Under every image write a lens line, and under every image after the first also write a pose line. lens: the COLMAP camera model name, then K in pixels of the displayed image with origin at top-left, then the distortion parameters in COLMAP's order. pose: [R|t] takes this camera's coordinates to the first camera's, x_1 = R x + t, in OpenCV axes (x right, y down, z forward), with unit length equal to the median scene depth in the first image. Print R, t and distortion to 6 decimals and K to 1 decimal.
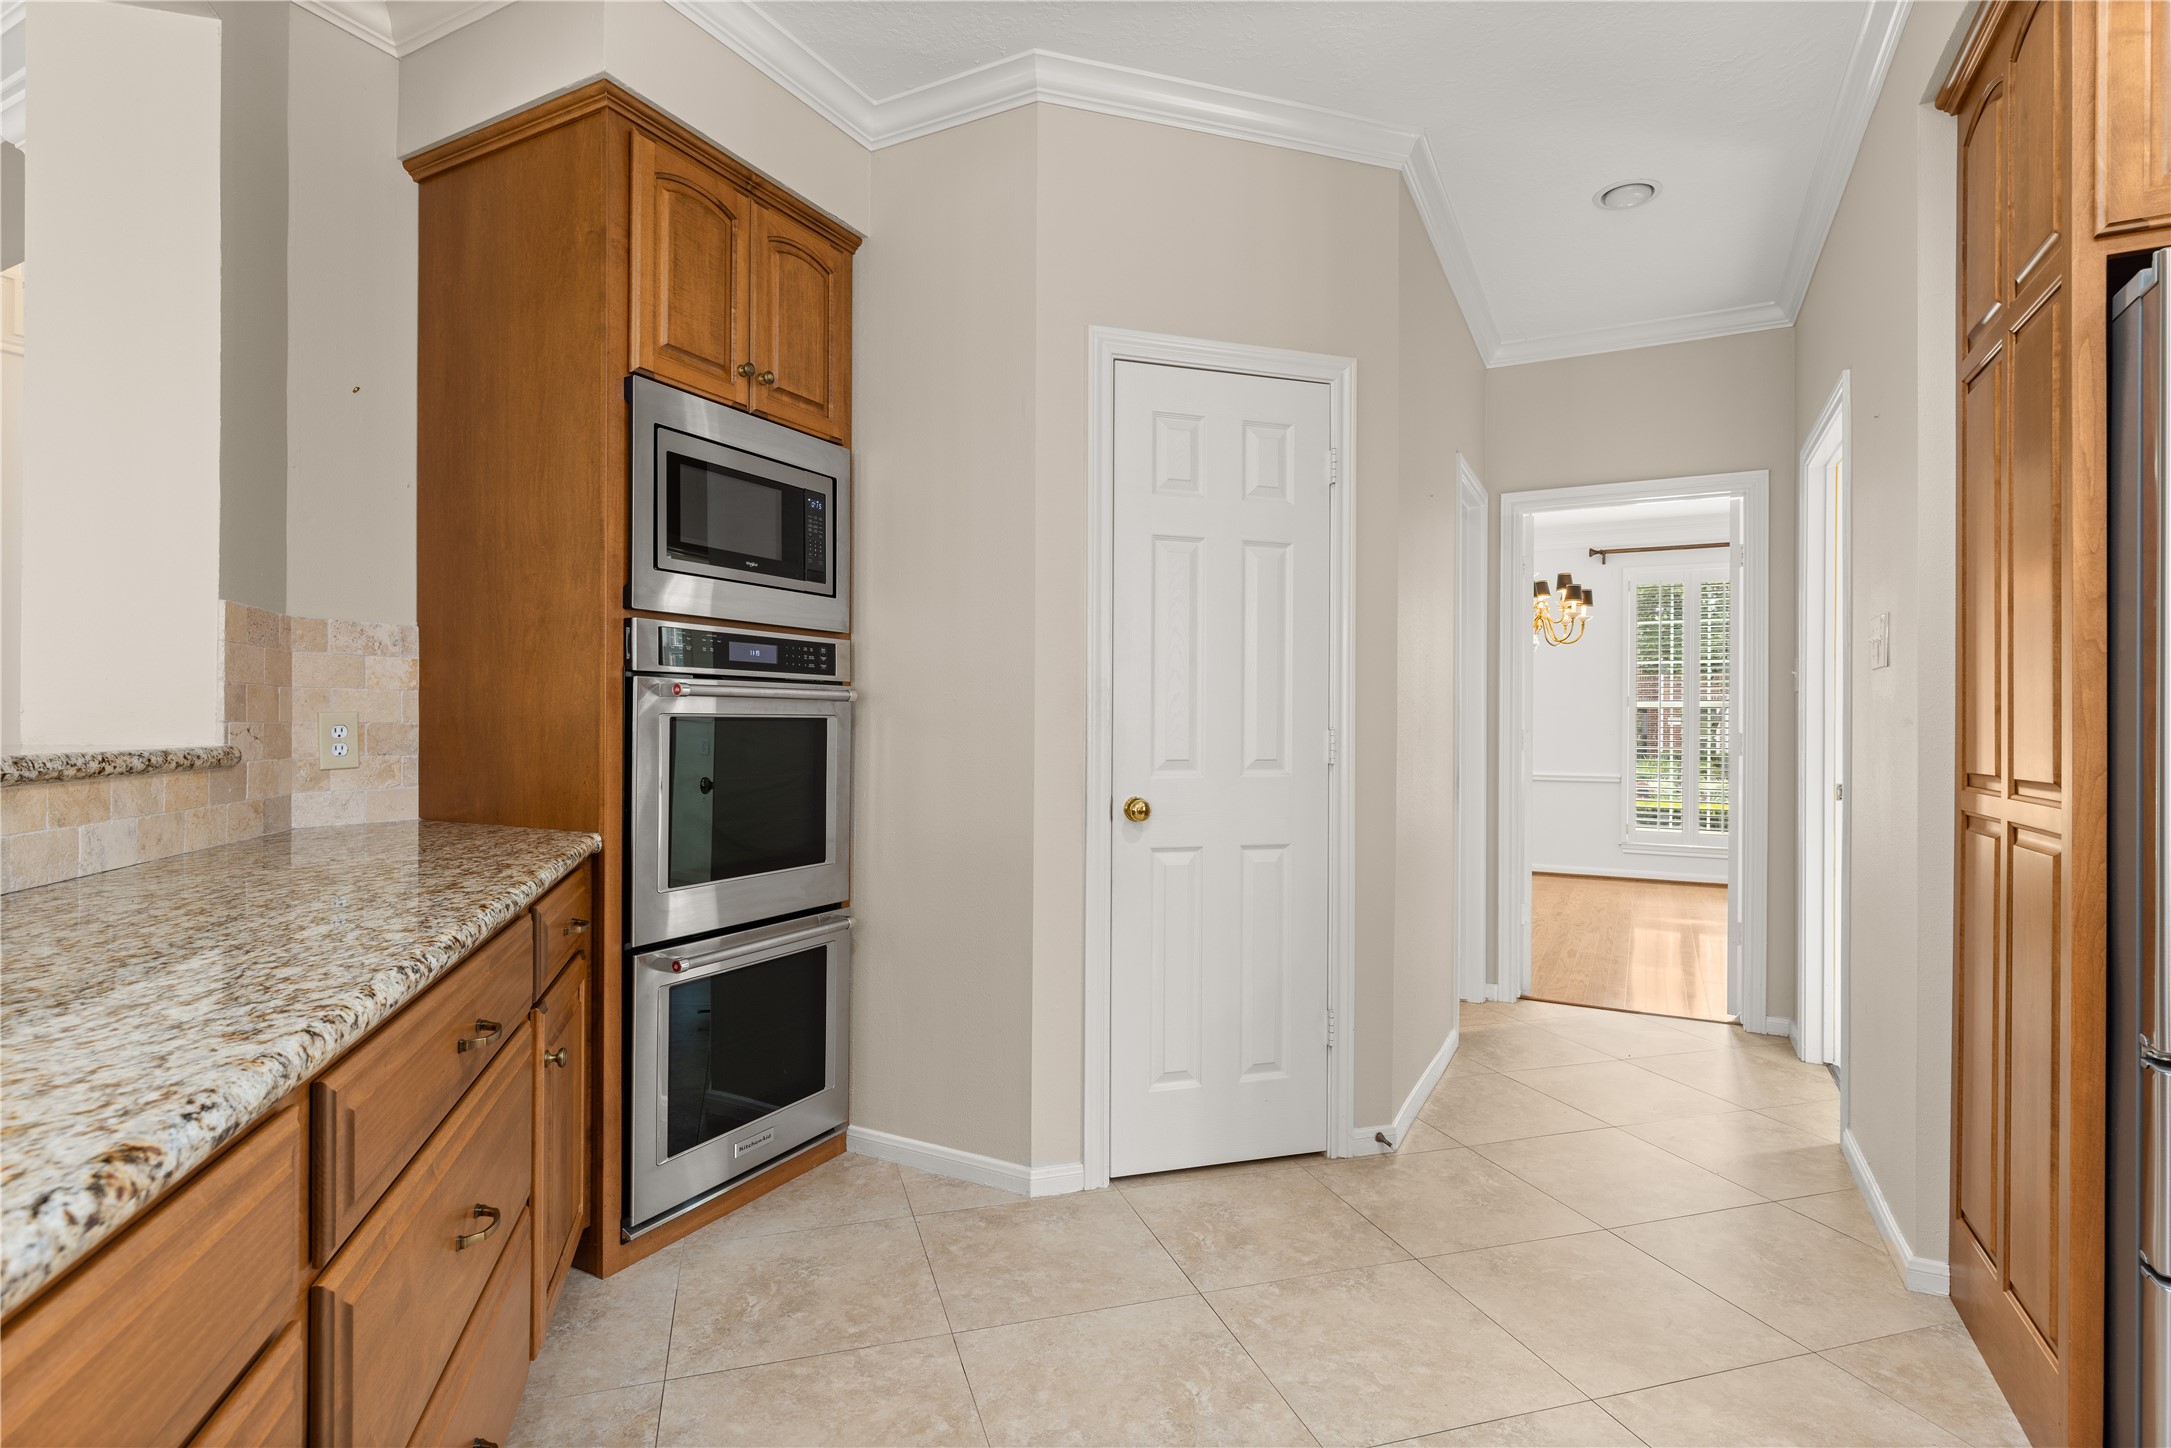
lens RADIAL K [[1095.6, 0, 1085.5], [0, 1095.6, 724.0], [0, 0, 1]] dist [-0.001870, -0.000088]
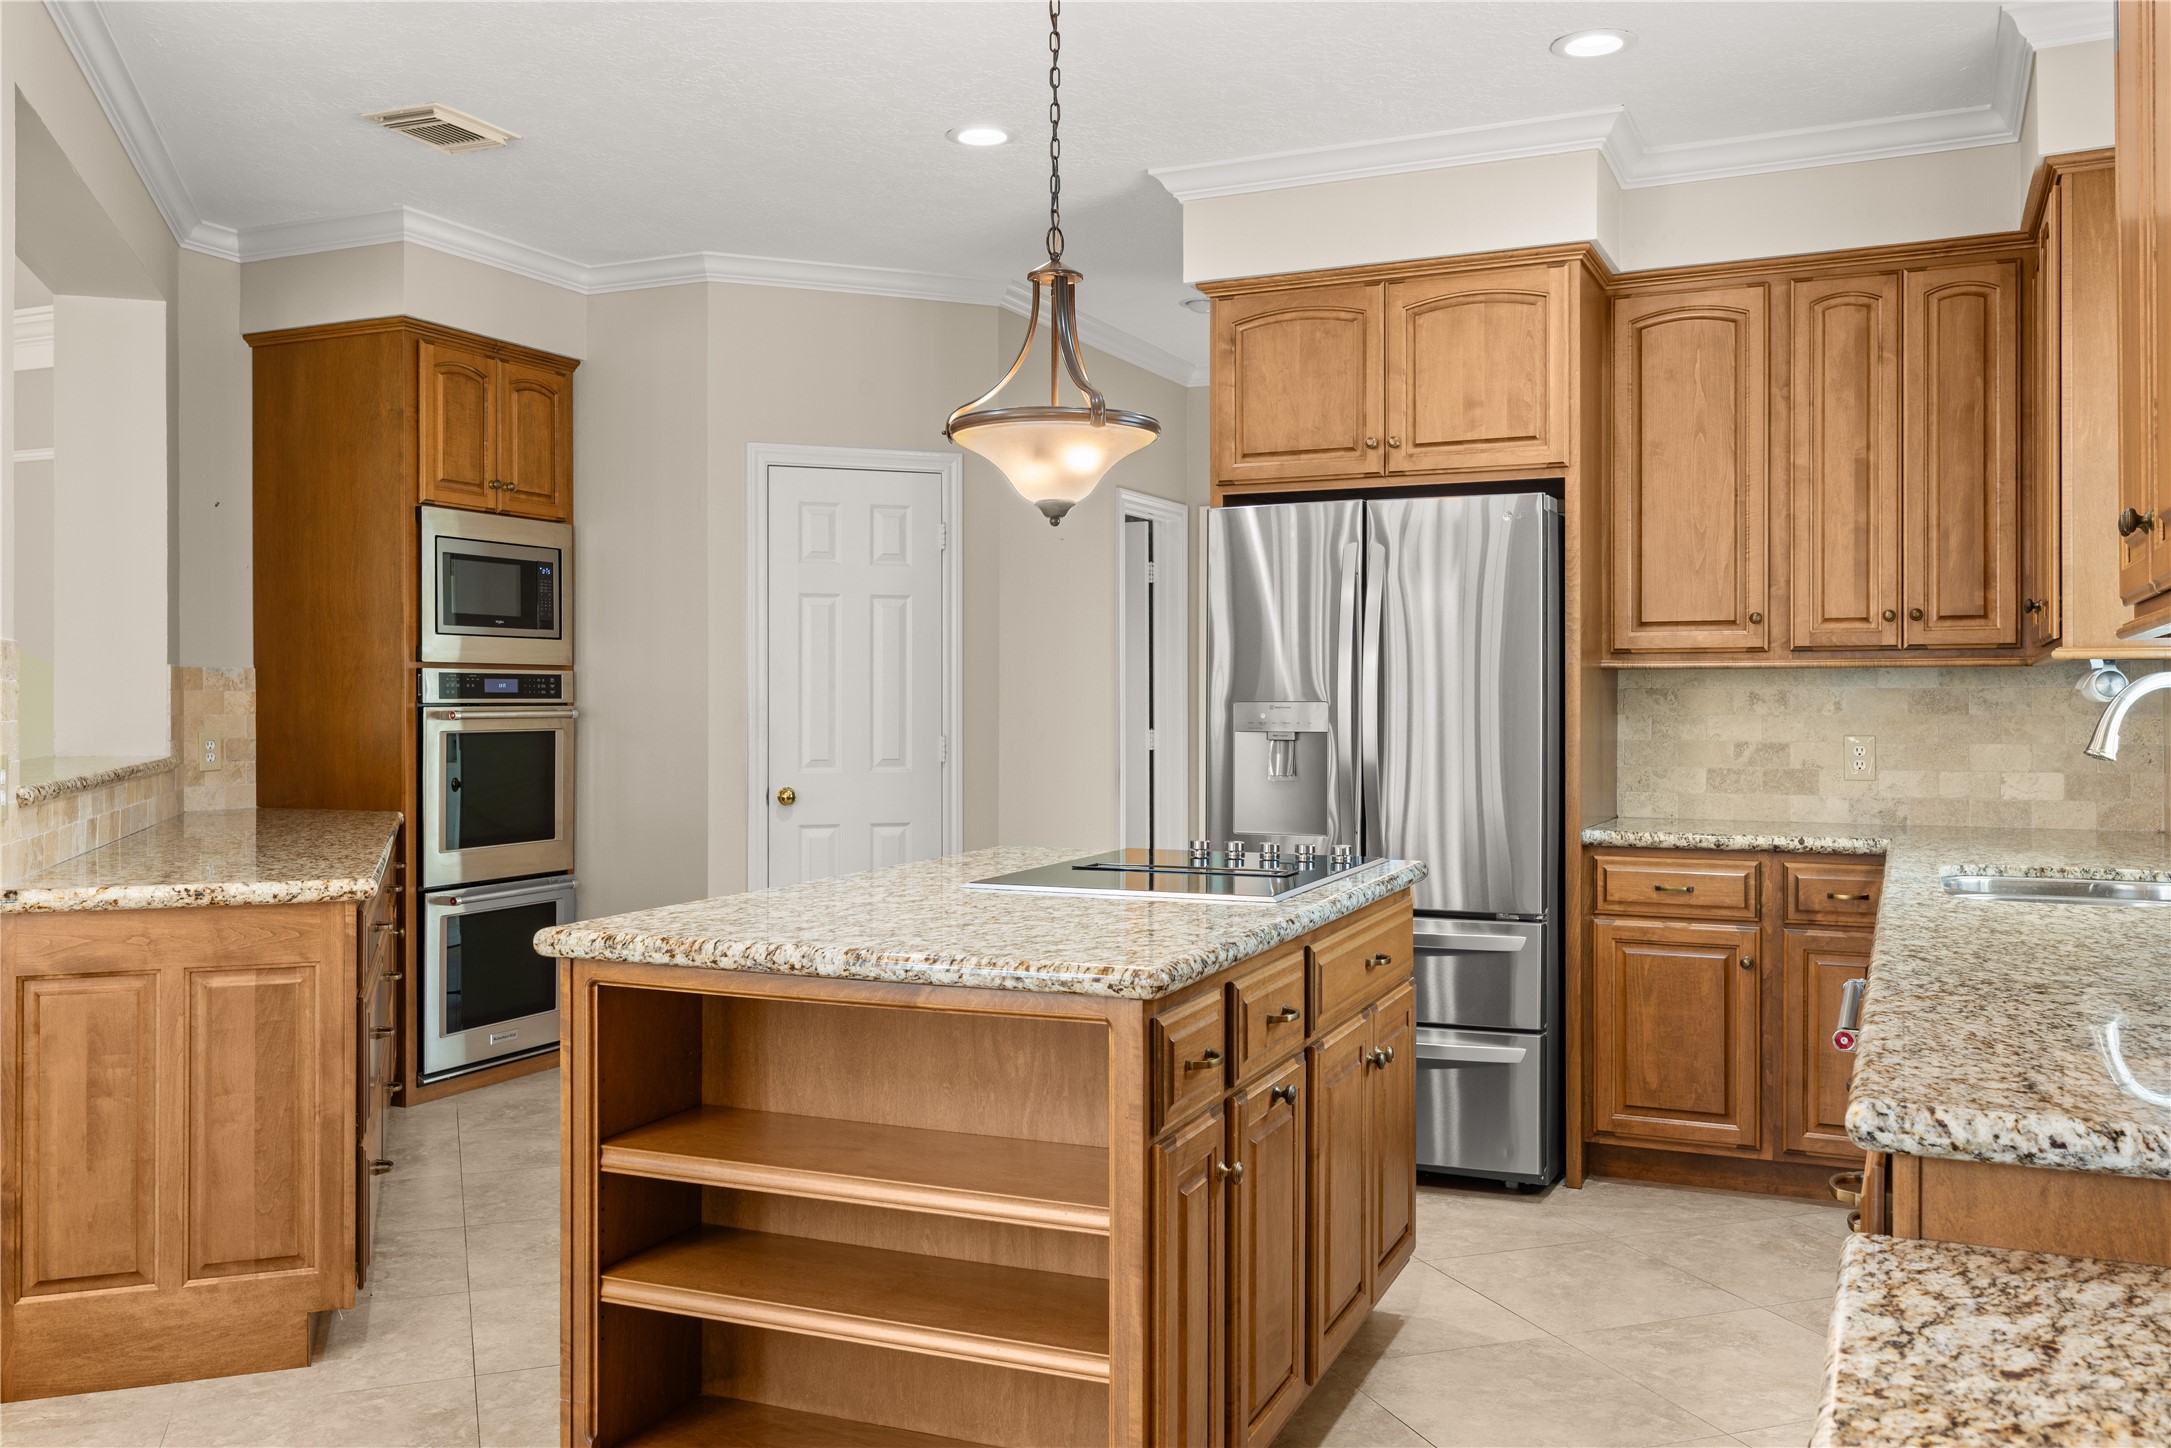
lens RADIAL K [[1792.1, 0, 1081.2], [0, 1792.1, 704.4], [0, 0, 1]] dist [0.002127, -0.003645]
pose [[0.998711, -0.006779, 0.050307, 0.316781], [0.006737, 0.999977, 0.001018, -0.038216], [-0.050313, -0.000678, 0.998733, -1.306030]]
